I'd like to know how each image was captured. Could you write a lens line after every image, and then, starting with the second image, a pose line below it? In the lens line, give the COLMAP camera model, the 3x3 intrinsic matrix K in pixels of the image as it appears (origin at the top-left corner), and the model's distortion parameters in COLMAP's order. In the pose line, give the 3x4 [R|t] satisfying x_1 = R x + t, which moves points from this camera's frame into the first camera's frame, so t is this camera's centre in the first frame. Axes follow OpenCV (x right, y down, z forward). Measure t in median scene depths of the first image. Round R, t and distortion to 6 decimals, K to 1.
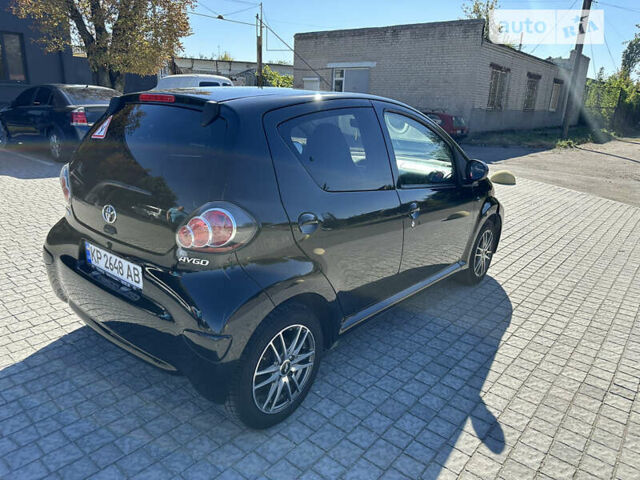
lens RADIAL K [[451.0, 0, 319.9], [0, 451.0, 240.7], [0, 0, 1]] dist [-0.004425, -0.000134]
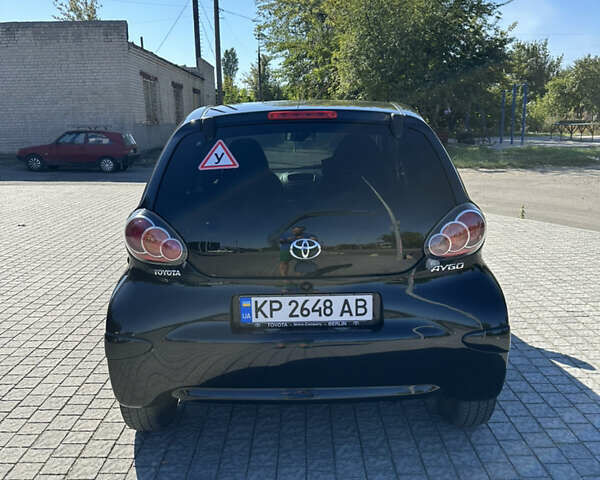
lens RADIAL K [[559.5, 0, 300.2], [0, 559.5, 239.8], [0, 0, 1]] dist [0.002830, 0.000000]
pose [[0.764635, -0.177423, 0.619559, -0.964915], [0.227736, 0.973720, -0.002218, -0.064972], [-0.602884, 0.142792, 0.784947, 0.160087]]
